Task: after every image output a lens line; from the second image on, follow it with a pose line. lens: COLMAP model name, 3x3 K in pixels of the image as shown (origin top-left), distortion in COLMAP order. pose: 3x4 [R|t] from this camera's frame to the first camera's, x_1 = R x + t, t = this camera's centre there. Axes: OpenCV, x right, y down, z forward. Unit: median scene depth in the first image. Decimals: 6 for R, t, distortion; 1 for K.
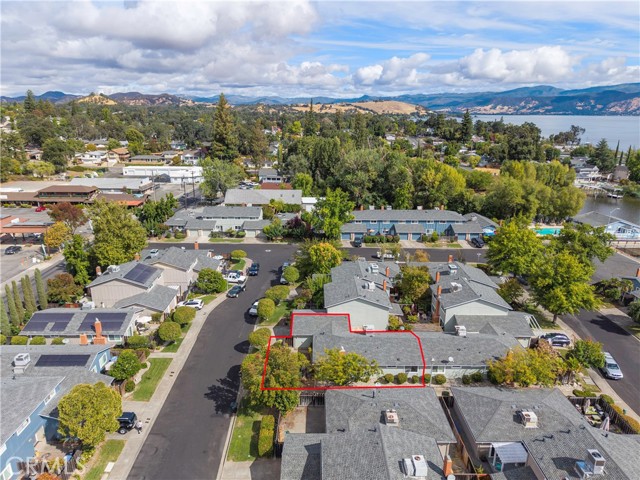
lens RADIAL K [[424.4, 0, 318.5], [0, 424.4, 242.2], [0, 0, 1]] dist [0.040504, -0.038969]
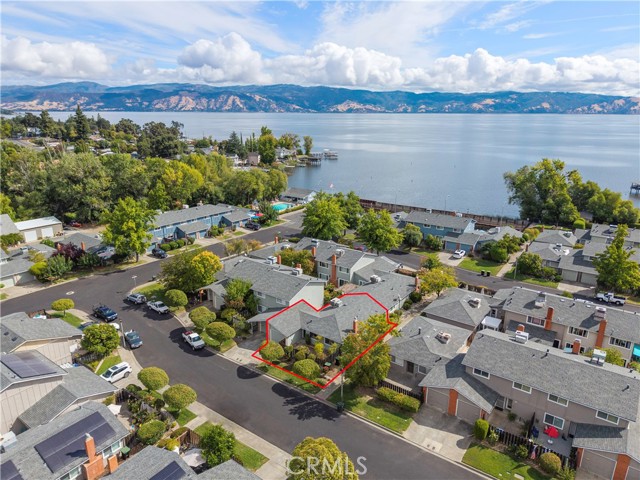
lens RADIAL K [[424.4, 0, 318.5], [0, 424.4, 242.2], [0, 0, 1]] dist [0.040504, -0.038969]
pose [[0.599462, -0.239763, 0.763648, -0.374077], [0.233828, 0.964919, 0.119402, -0.049246], [-0.765487, 0.106985, 0.634495, 0.151137]]
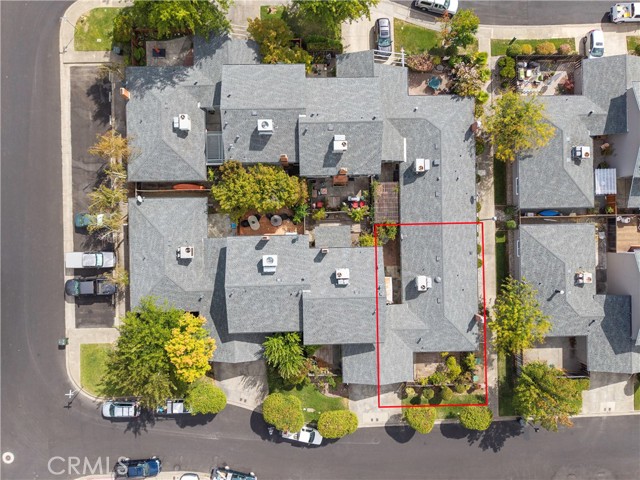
lens RADIAL K [[424.4, 0, 318.5], [0, 424.4, 242.2], [0, 0, 1]] dist [0.040504, -0.038969]
pose [[-0.013763, -0.999796, -0.014754, 0.104774], [0.265598, -0.017881, 0.963918, -0.300816], [-0.963986, 0.009348, 0.265790, 0.495991]]
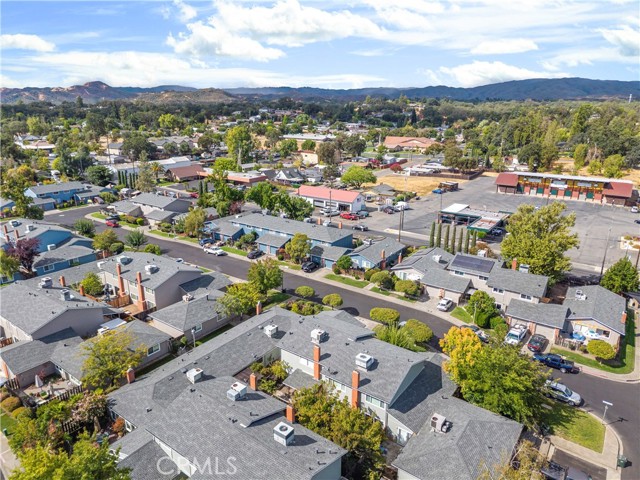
lens RADIAL K [[424.4, 0, 318.5], [0, 424.4, 242.2], [0, 0, 1]] dist [0.040504, -0.038969]
pose [[-0.594976, 0.228724, -0.770512, 0.390978], [-0.245280, 0.861254, 0.445061, -0.221384], [0.765403, 0.453792, -0.456324, 0.733247]]
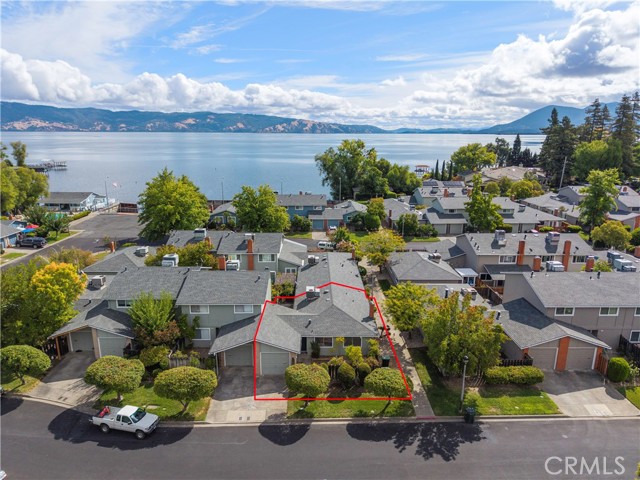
lens RADIAL K [[421.8, 0, 320.8], [0, 421.8, 259.6], [0, 0, 1]] dist [0.007912, 0.001056]
pose [[-0.005779, -0.296519, 0.955009, -0.311290], [0.286427, 0.914519, 0.285681, -0.035868], [-0.958085, 0.275192, 0.079646, 0.459350]]
